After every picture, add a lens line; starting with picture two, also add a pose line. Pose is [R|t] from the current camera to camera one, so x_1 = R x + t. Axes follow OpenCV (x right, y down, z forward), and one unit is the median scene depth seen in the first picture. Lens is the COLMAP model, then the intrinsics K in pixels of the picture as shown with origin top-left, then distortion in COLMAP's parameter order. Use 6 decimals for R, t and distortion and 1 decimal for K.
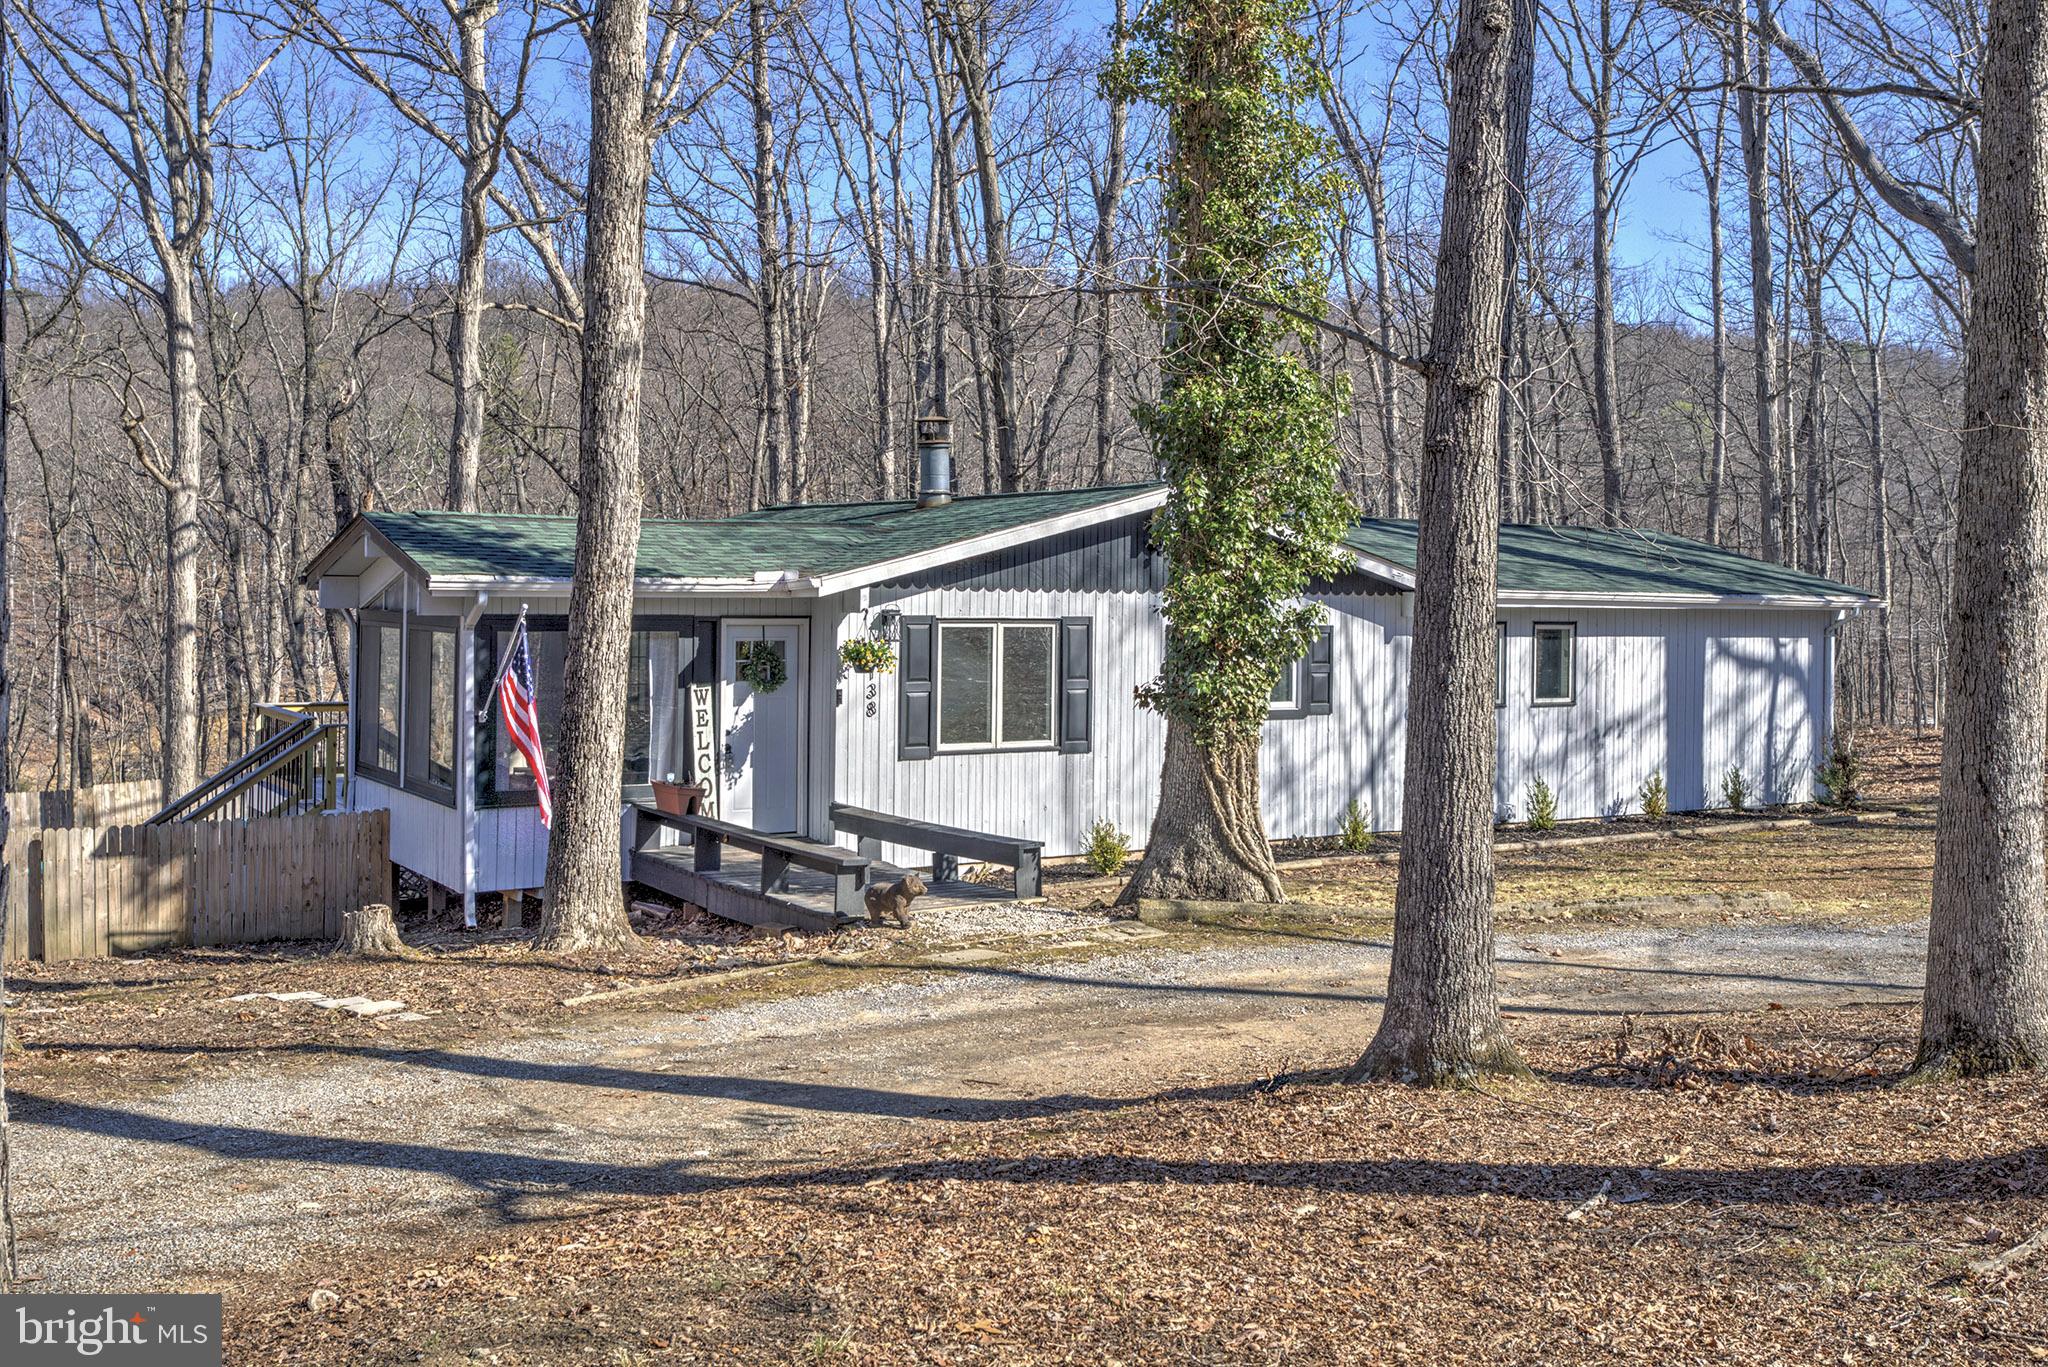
lens RADIAL K [[1883.9, 0, 1036.0], [0, 1883.9, 672.3], [0, 0, 1]] dist [-0.009569, 0.000000]
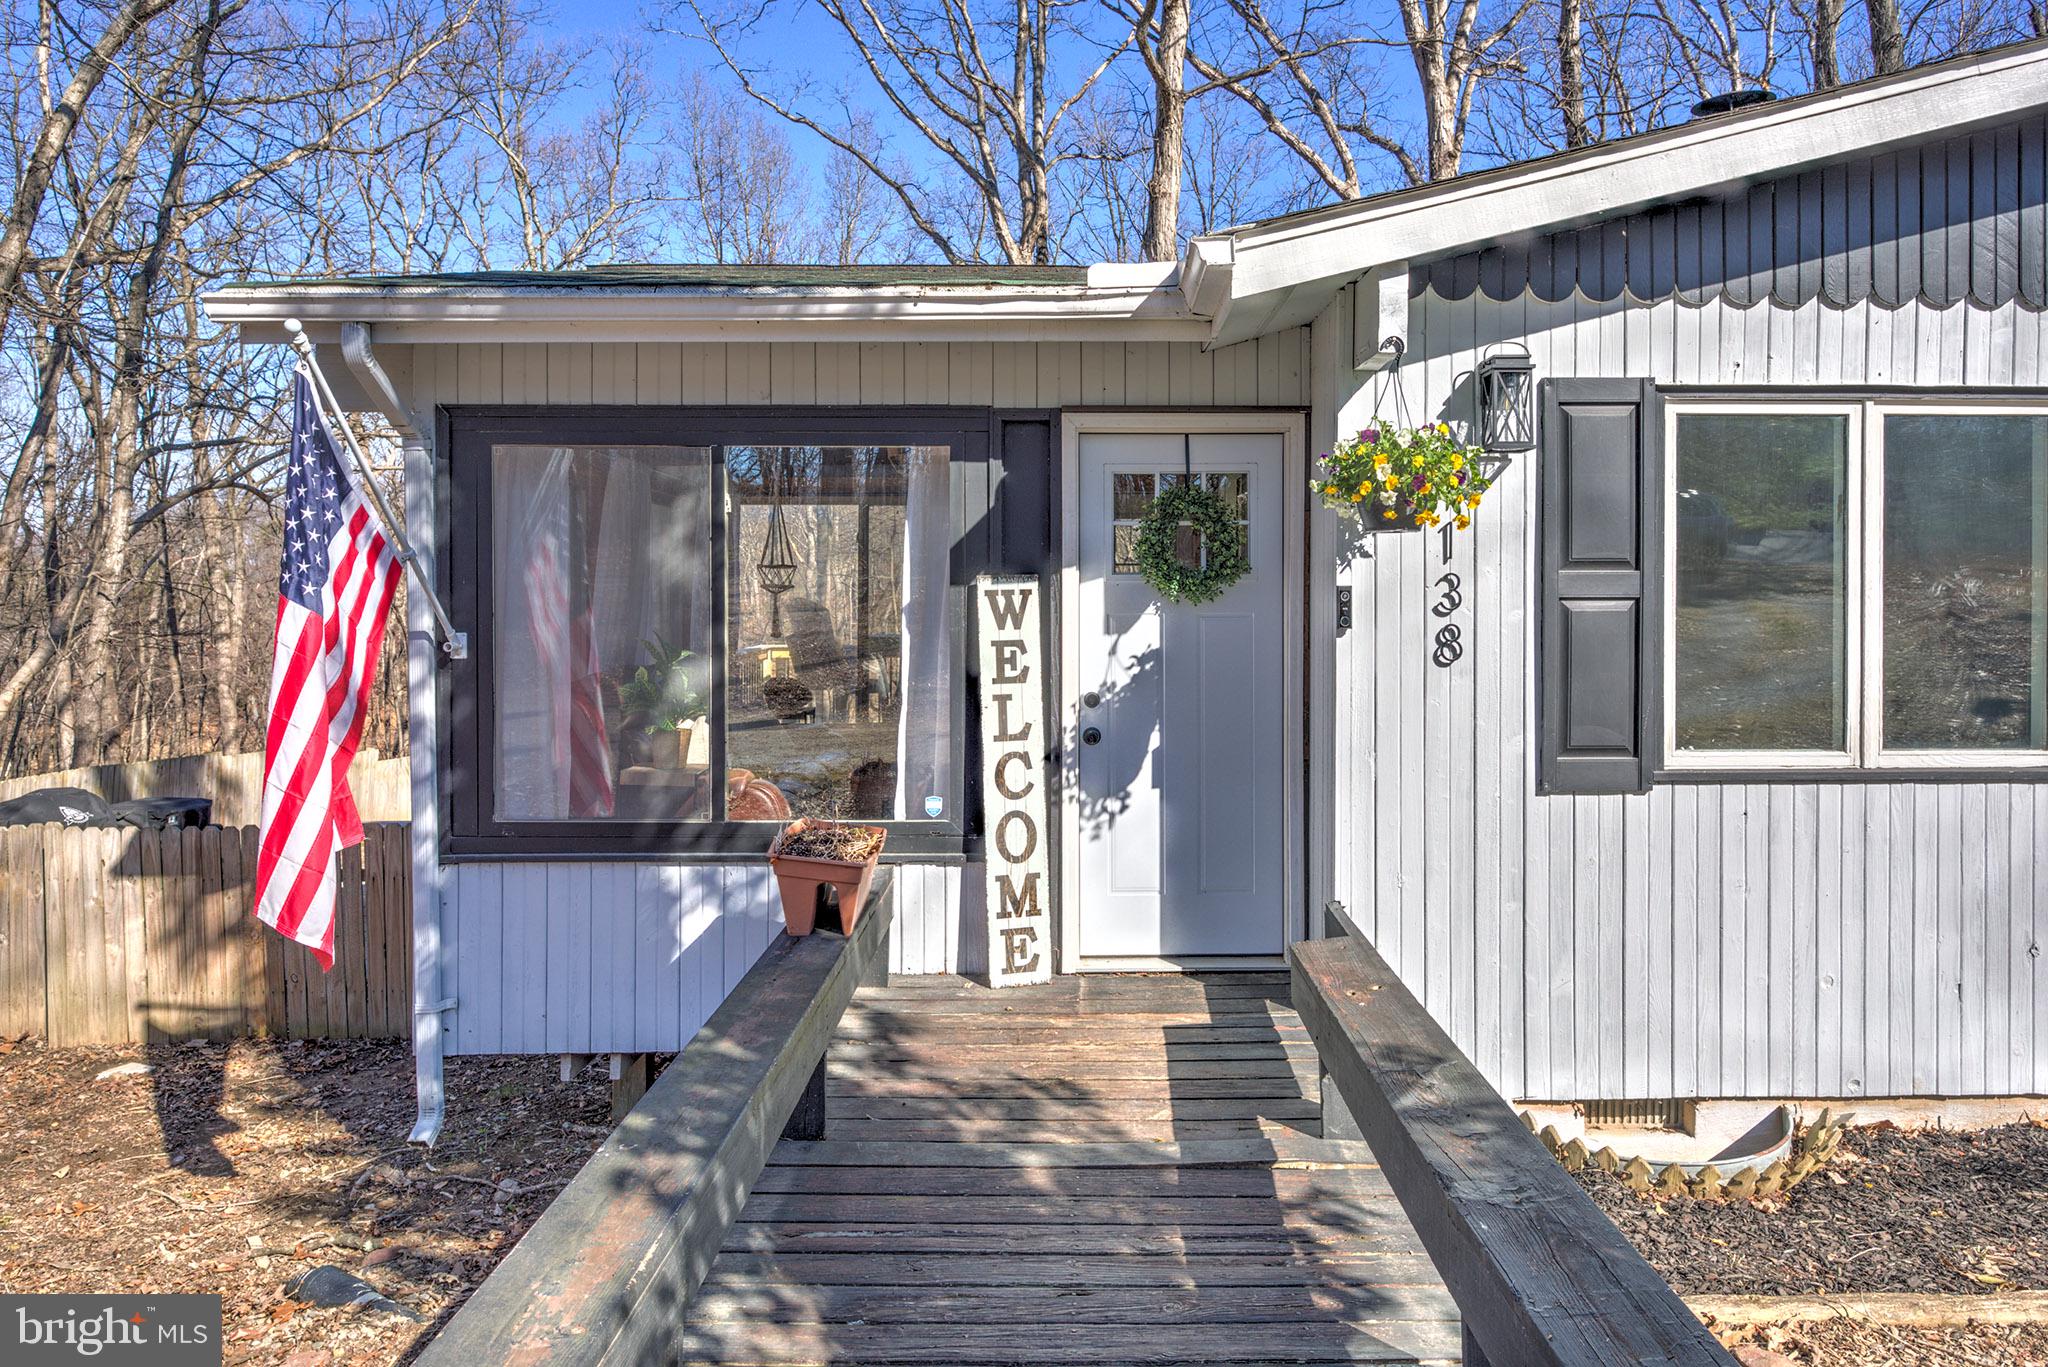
lens RADIAL K [[1388.2, 0, 1063.0], [0, 1388.2, 614.1], [0, 0, 1]] dist [-0.010209, -0.000653]
pose [[0.844164, -0.002201, -0.536080, -0.008523], [-0.013099, 0.999608, -0.024730, 0.020174], [0.535925, 0.027899, 0.843805, 0.709016]]
